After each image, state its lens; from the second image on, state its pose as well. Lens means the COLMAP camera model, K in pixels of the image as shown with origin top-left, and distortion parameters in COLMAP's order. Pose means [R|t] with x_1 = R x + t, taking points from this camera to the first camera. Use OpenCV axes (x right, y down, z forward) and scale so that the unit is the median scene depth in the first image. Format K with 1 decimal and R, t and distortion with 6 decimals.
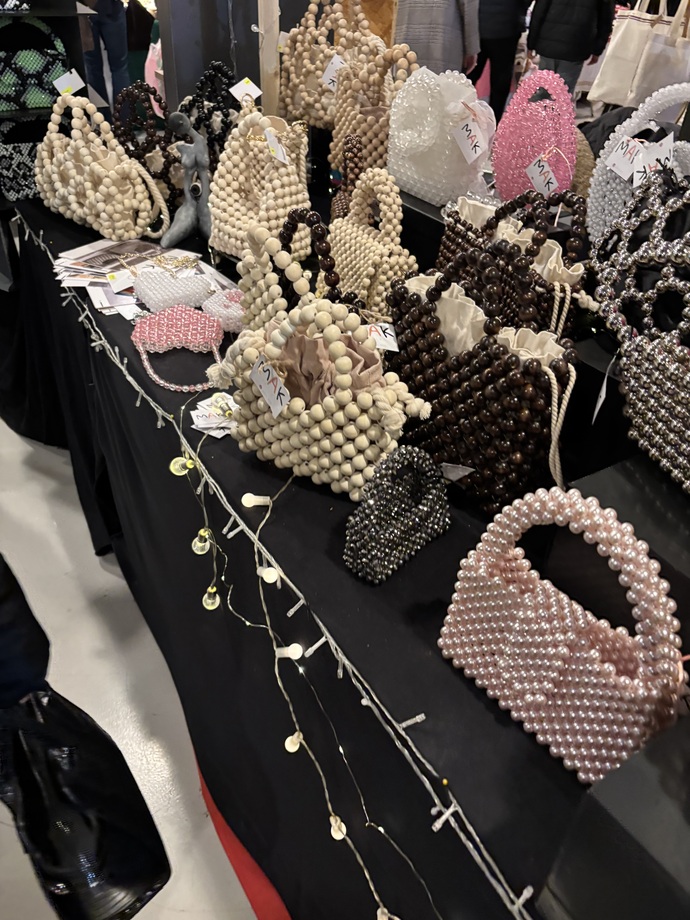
lens RADIAL K [[694.4, 0, 349.5], [0, 694.4, 458.8], [0, 0, 1]] dist [0.037101, -0.029134]
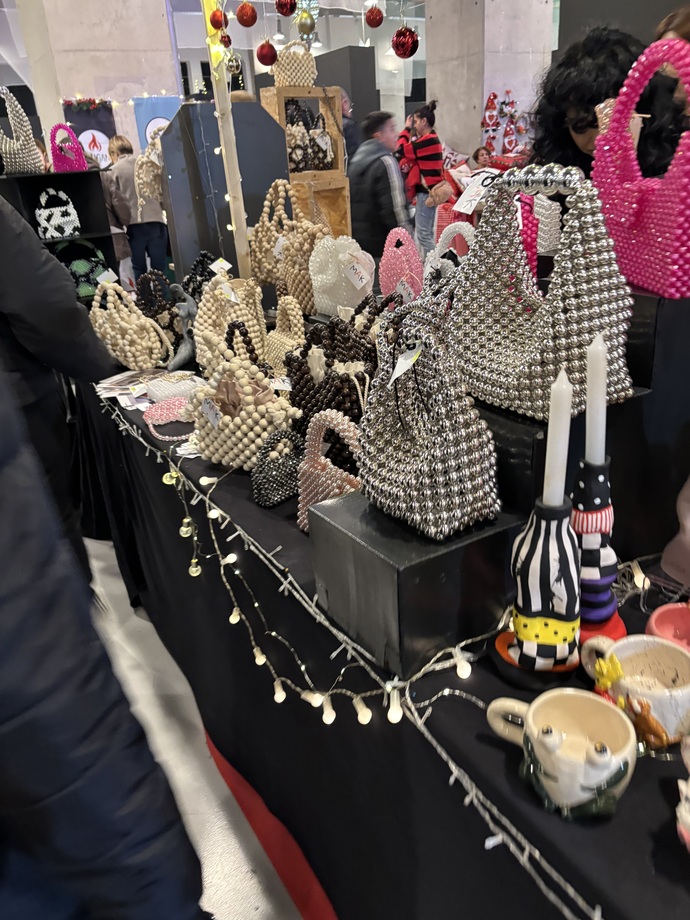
lens RADIAL K [[694.4, 0, 339.9], [0, 694.4, 463.3], [0, 0, 1]] dist [0.037101, -0.029134]
pose [[0.992243, -0.103036, -0.069555, 0.188107], [0.086262, 0.973544, -0.211592, 0.251168], [0.089517, 0.203950, 0.974880, -0.386842]]
